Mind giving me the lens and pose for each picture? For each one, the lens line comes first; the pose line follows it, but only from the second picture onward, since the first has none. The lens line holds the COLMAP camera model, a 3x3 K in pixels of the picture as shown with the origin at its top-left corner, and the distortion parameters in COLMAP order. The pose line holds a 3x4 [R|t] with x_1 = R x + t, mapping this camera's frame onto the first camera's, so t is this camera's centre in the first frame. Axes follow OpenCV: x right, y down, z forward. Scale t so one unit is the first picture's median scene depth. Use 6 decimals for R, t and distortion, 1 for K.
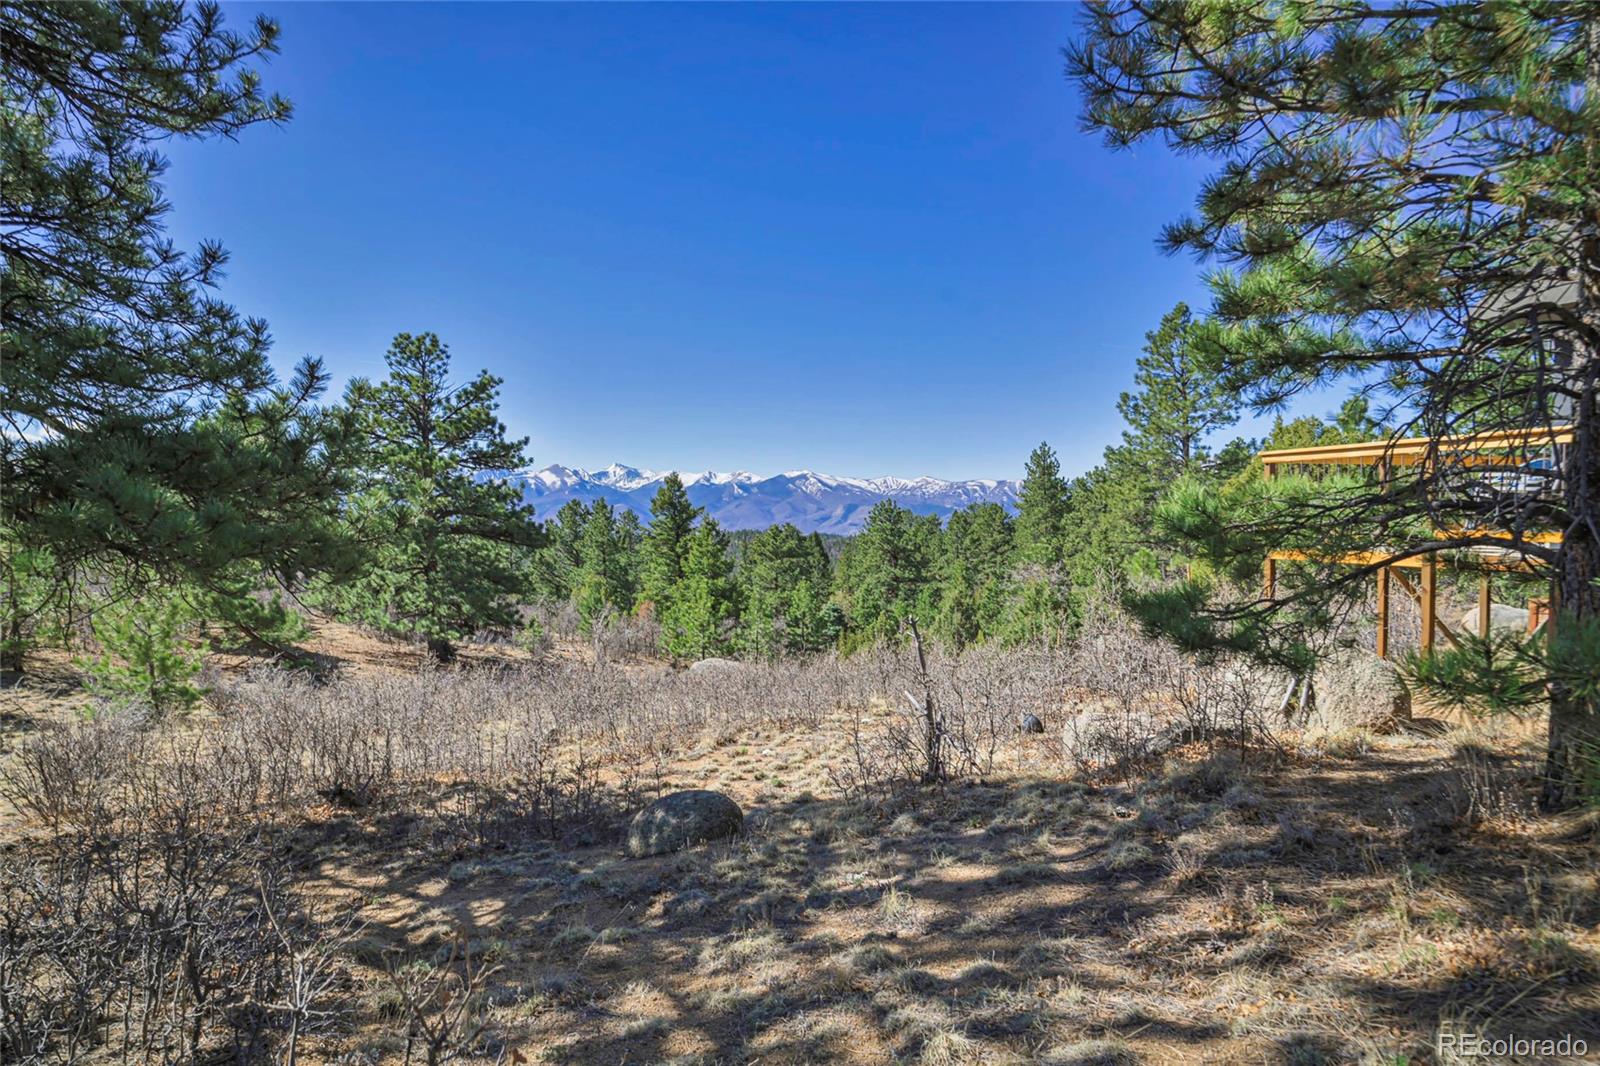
lens RADIAL K [[913.0, 0, 807.2], [0, 913.0, 547.8], [0, 0, 1]] dist [-0.035094, 0.008411]
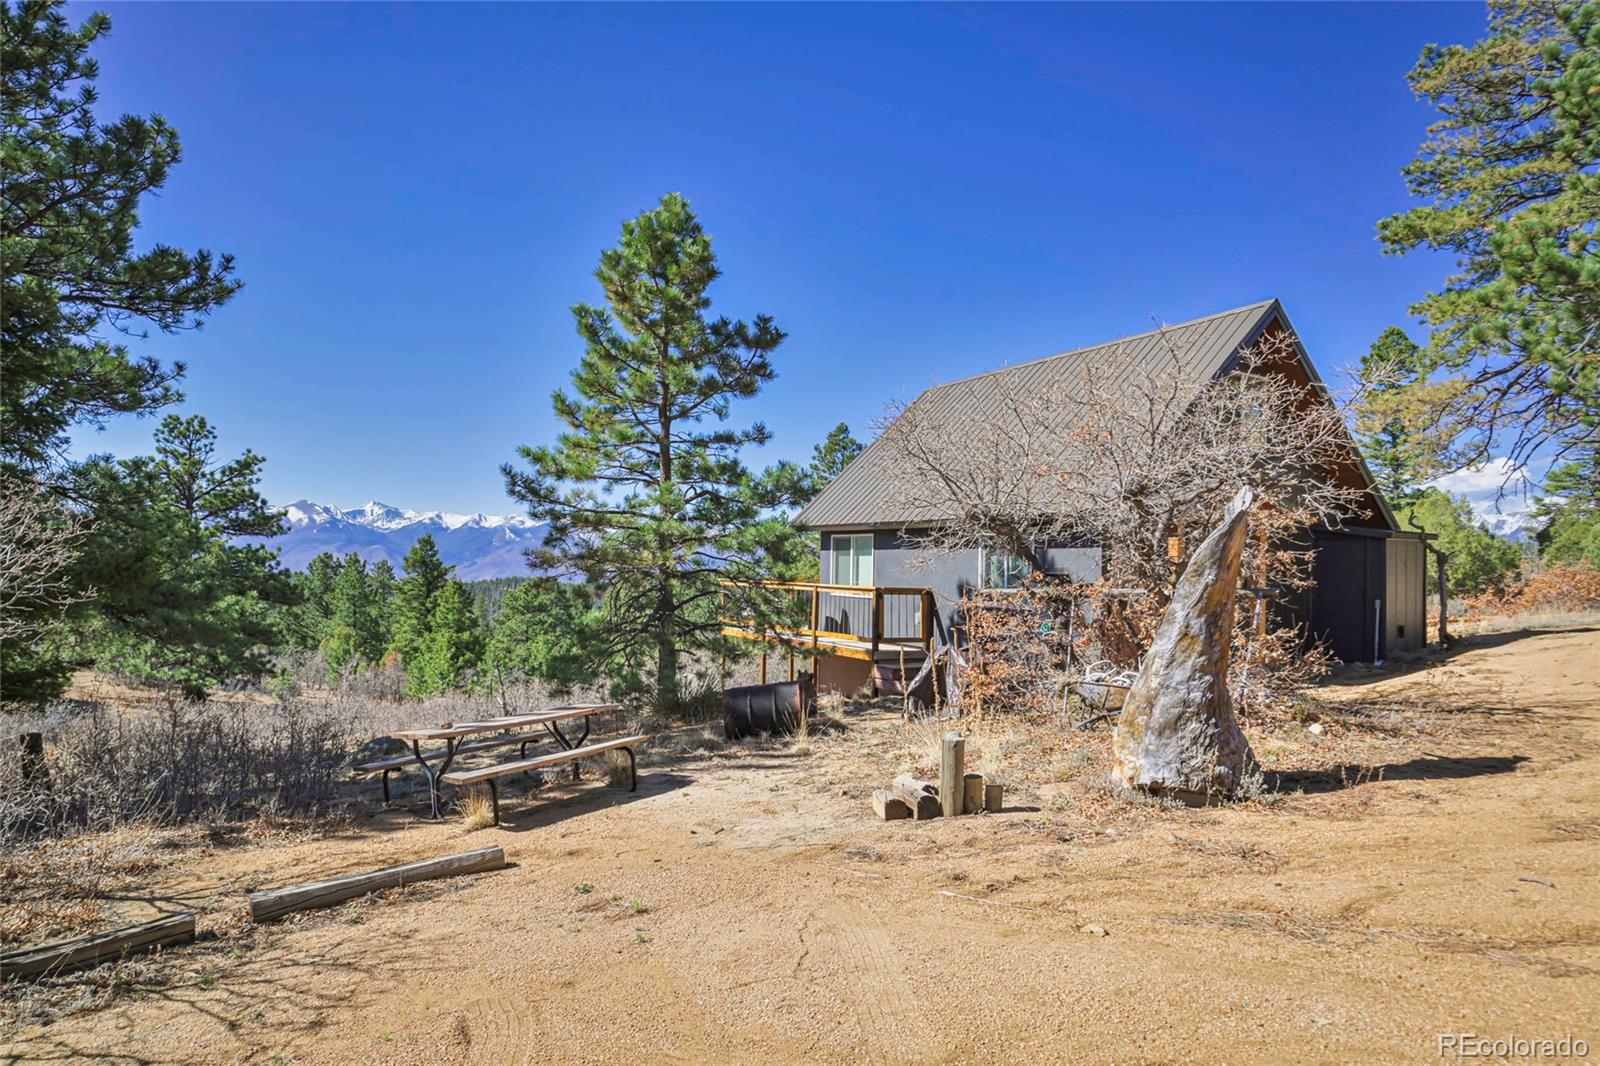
lens RADIAL K [[913.0, 0, 807.2], [0, 913.0, 547.8], [0, 0, 1]] dist [-0.035094, 0.008411]
pose [[0.970637, 0.029275, 0.238760, 0.051515], [-0.015997, 0.998225, -0.057361, -0.015194], [-0.240015, 0.051857, 0.969383, -0.225835]]
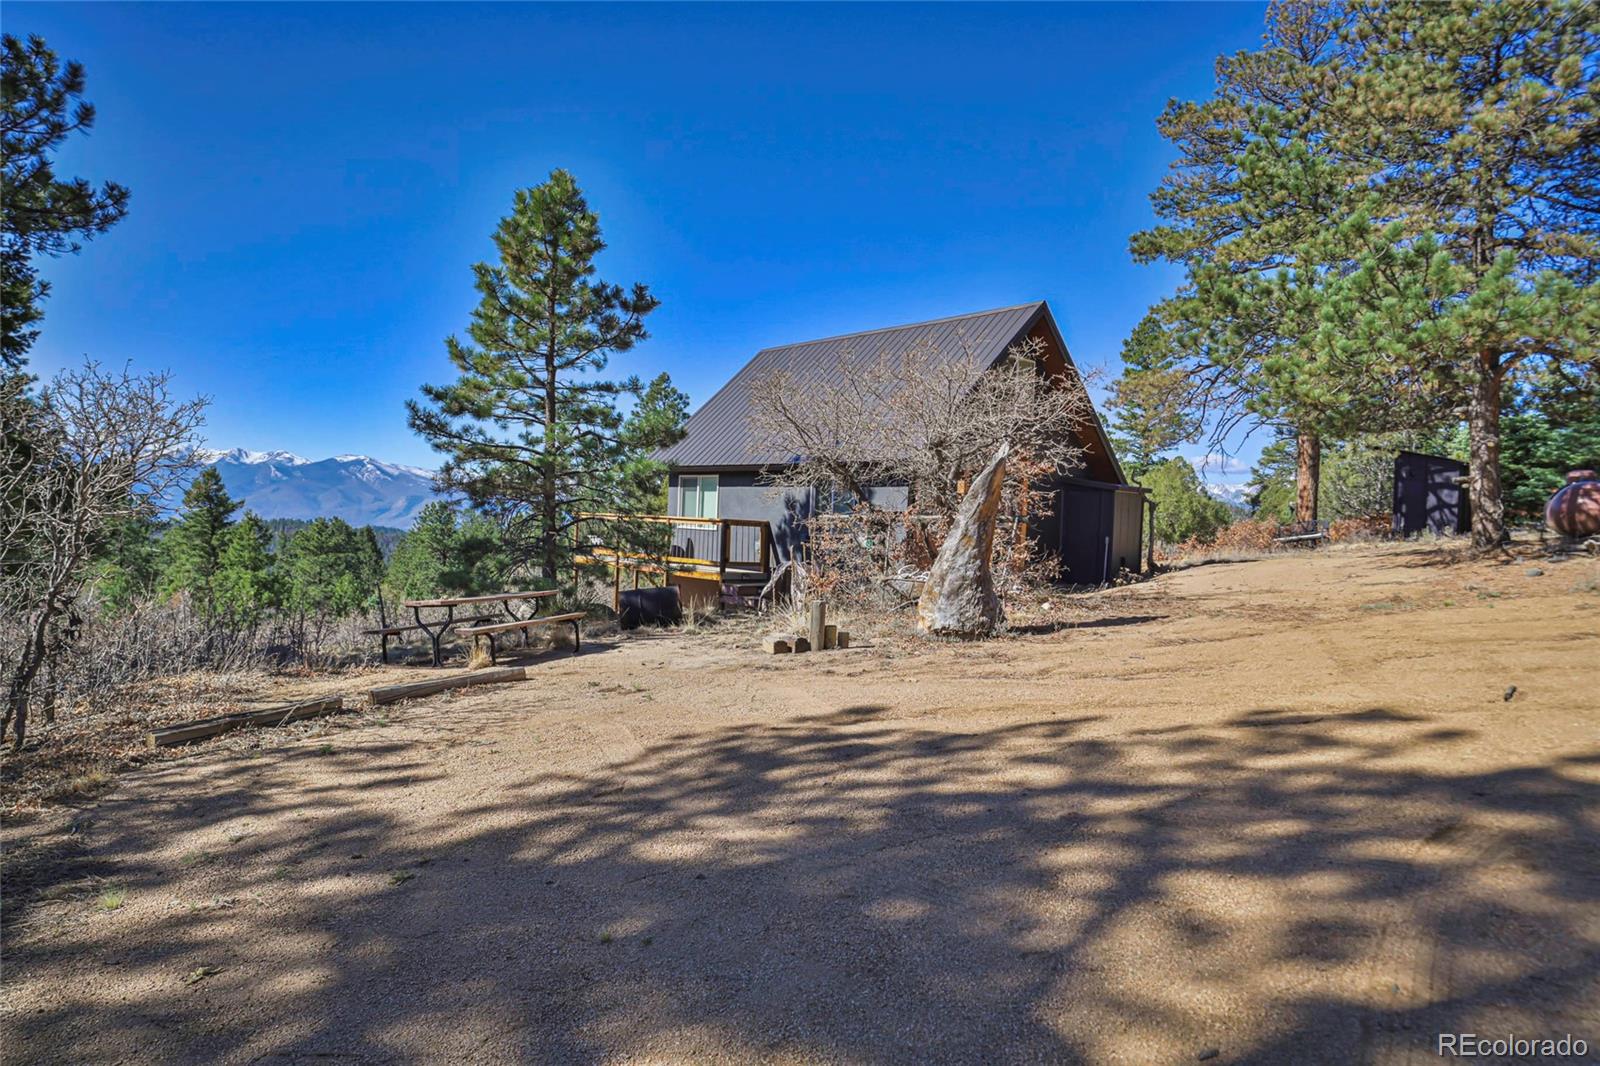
lens RADIAL K [[913.0, 0, 807.2], [0, 913.0, 547.8], [0, 0, 1]] dist [-0.035094, 0.008411]
pose [[0.896268, 0.032435, 0.442326, 0.011801], [-0.031752, 0.999456, -0.008949, -0.005066], [-0.442375, -0.006024, 0.896810, -0.282077]]
